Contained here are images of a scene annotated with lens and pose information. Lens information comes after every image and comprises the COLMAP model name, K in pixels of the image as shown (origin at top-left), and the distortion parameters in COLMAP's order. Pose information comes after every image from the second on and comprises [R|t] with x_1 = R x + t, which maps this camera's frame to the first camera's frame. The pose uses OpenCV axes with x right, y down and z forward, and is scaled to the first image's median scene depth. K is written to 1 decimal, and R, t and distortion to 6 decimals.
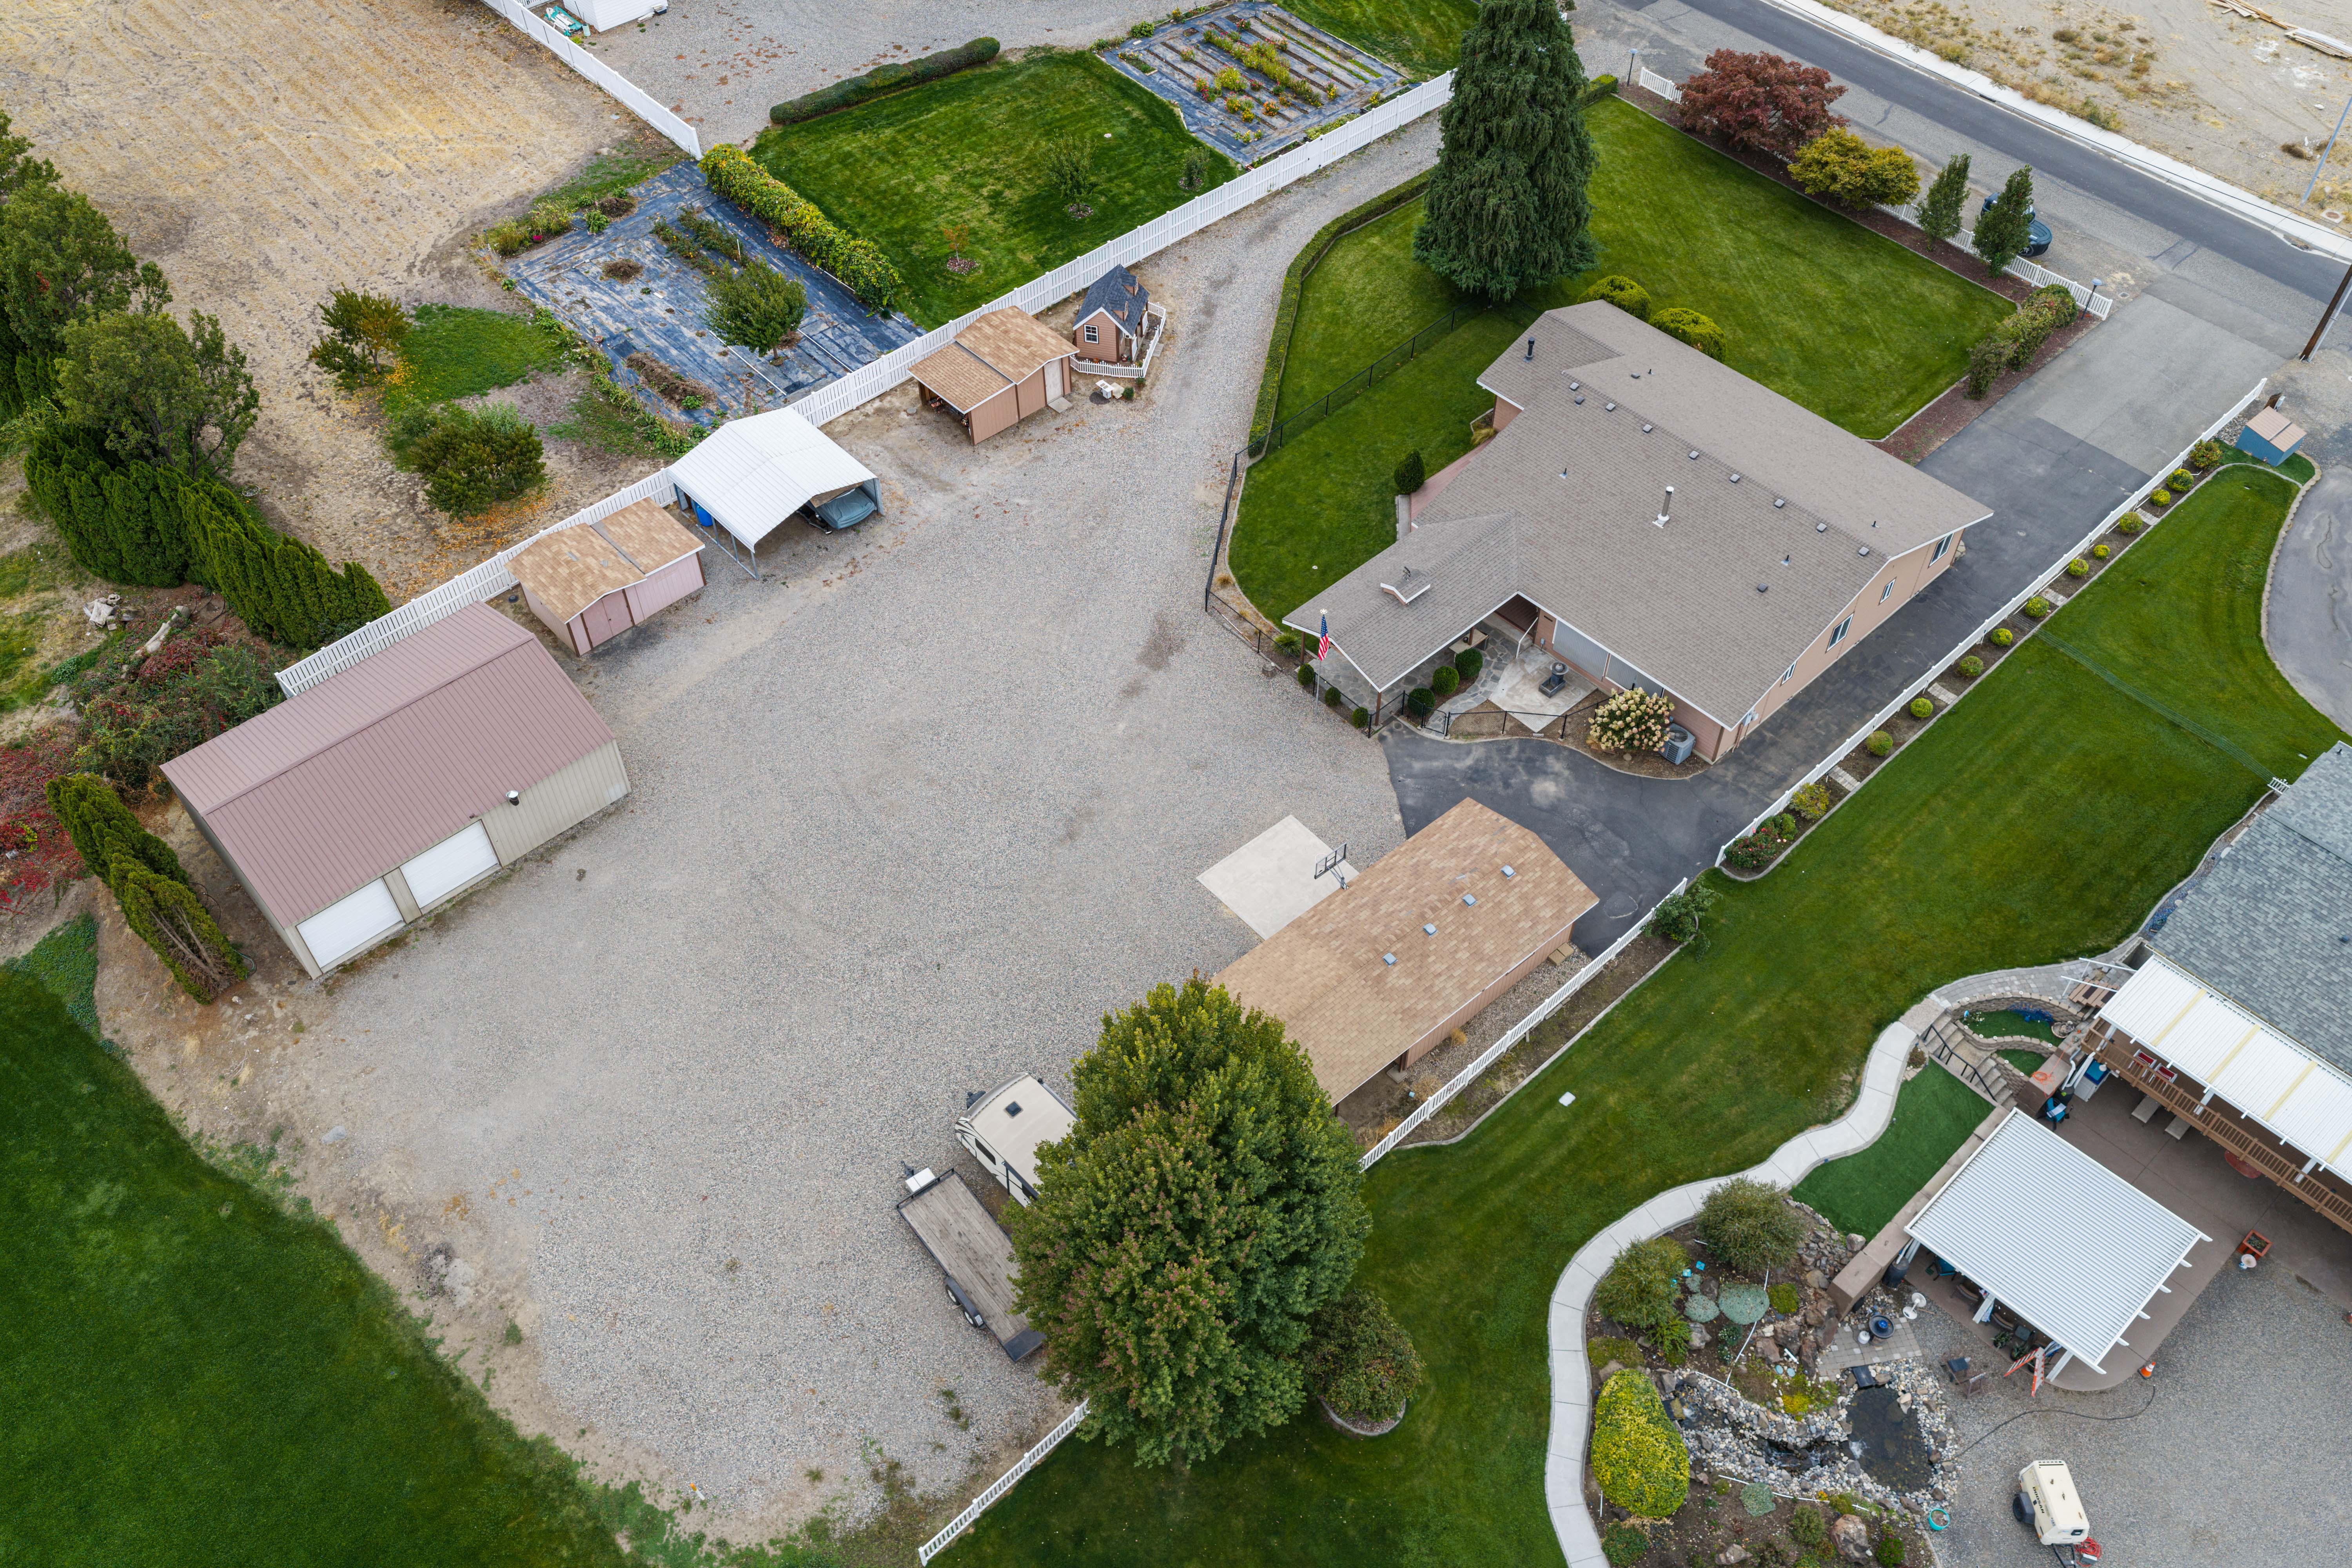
lens RADIAL K [[1947.6, 0, 1176.0], [0, 1947.6, 784.0], [0, 0, 1]] dist [0.037658, -0.083986]
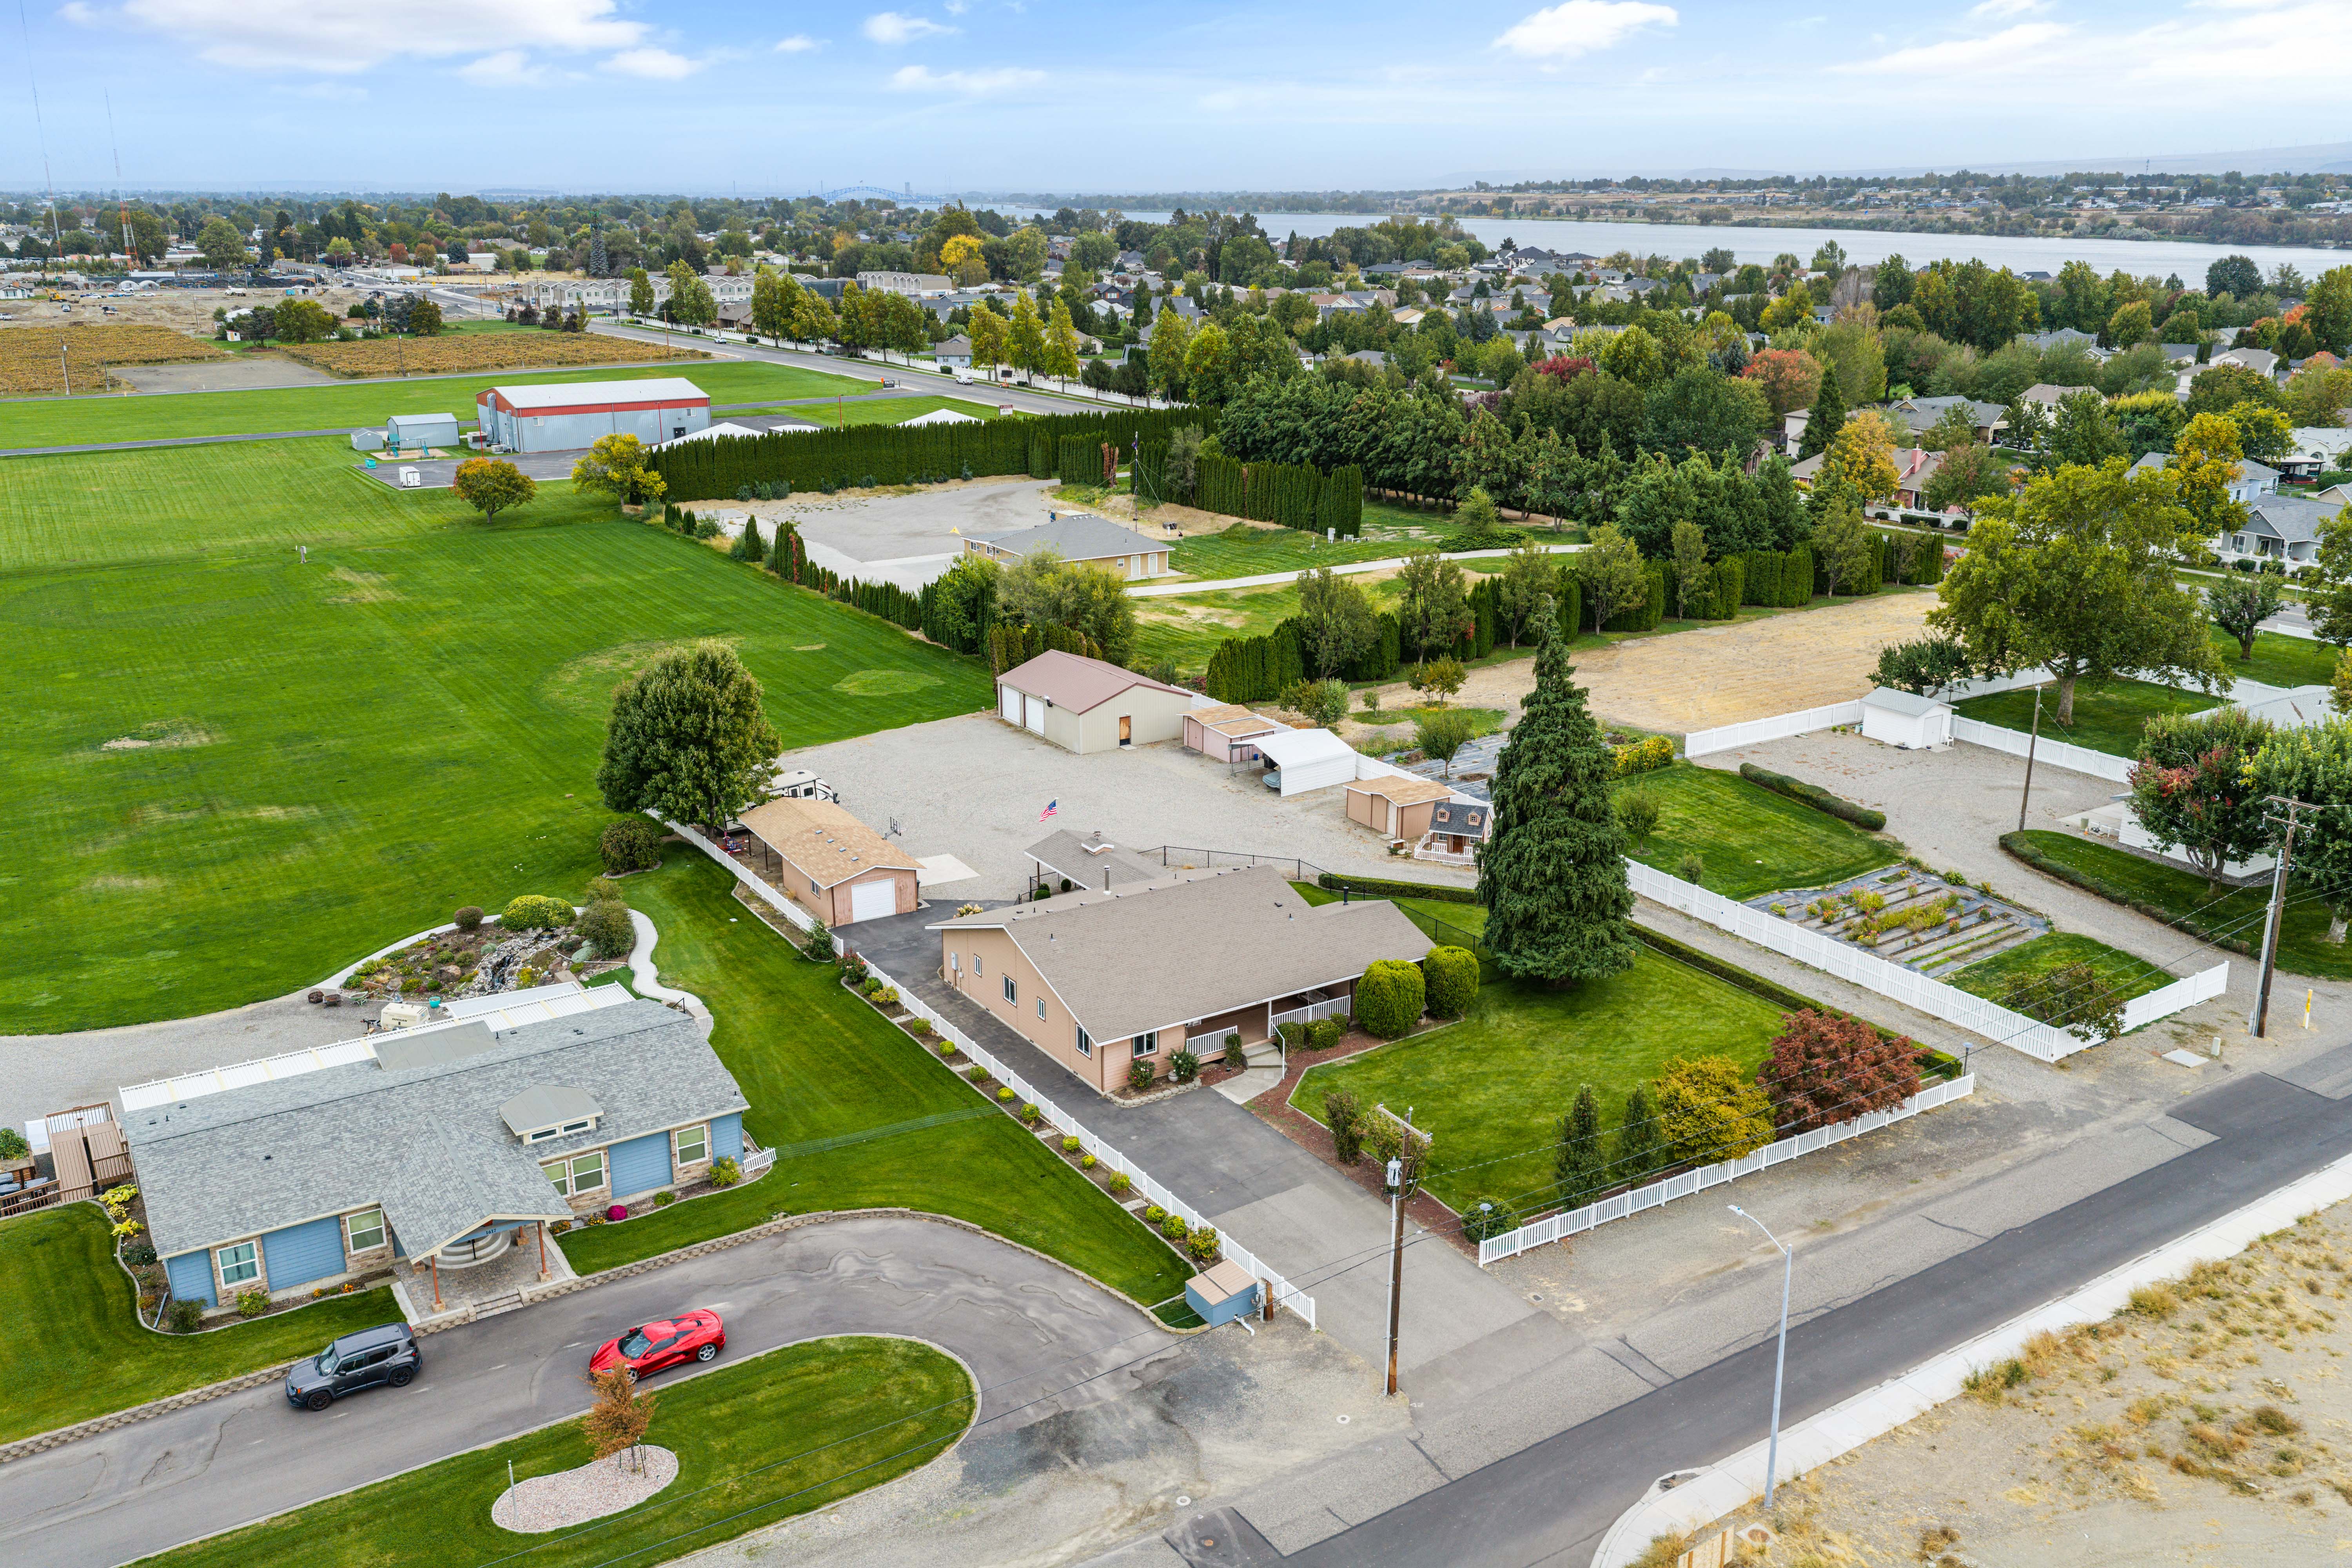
lens RADIAL K [[1947.6, 0, 1176.0], [0, 1947.6, 784.0], [0, 0, 1]] dist [0.037658, -0.083986]
pose [[-0.168065, 0.297934, -0.939675, 1.642424], [-0.736842, 0.595256, 0.320520, -0.717176], [0.654841, 0.746261, 0.119489, 0.914840]]
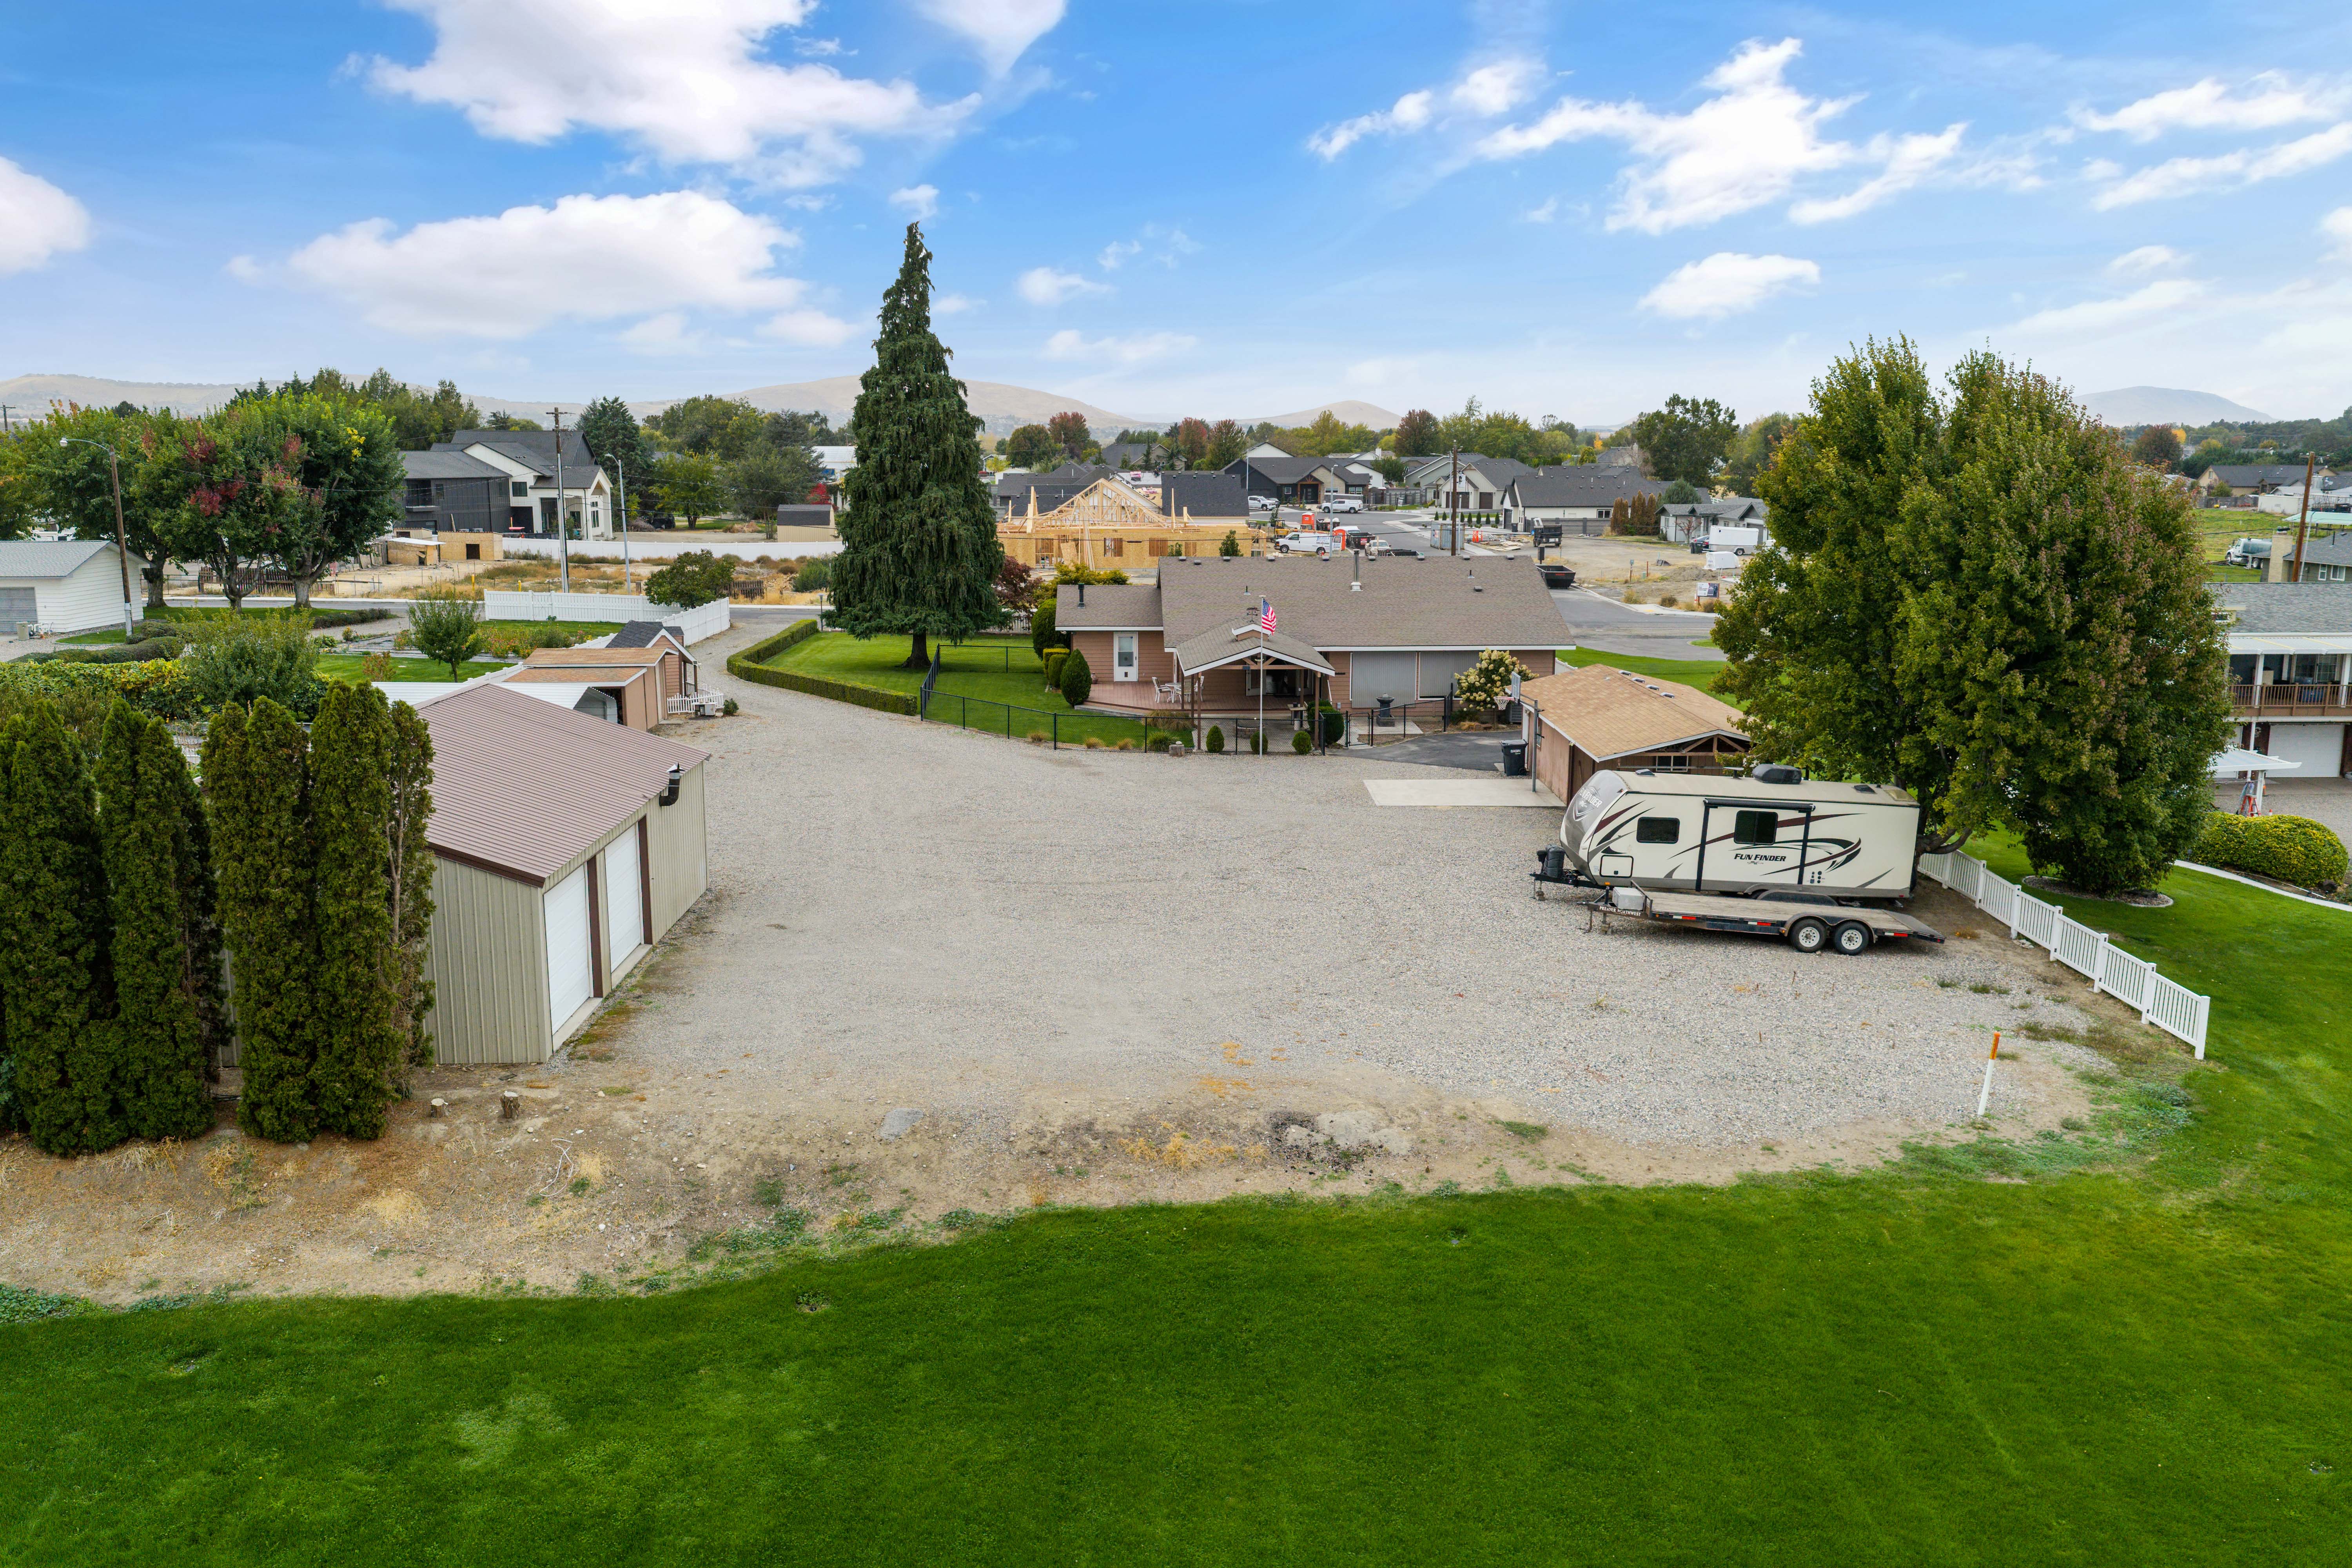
lens RADIAL K [[1947.6, 0, 1176.0], [0, 1947.6, 784.0], [0, 0, 1]] dist [0.037658, -0.083986]
pose [[0.652544, -0.119737, 0.748231, -0.682748], [0.562112, 0.738669, -0.372019, 0.310596], [-0.508150, 0.663348, 0.549320, 0.609519]]
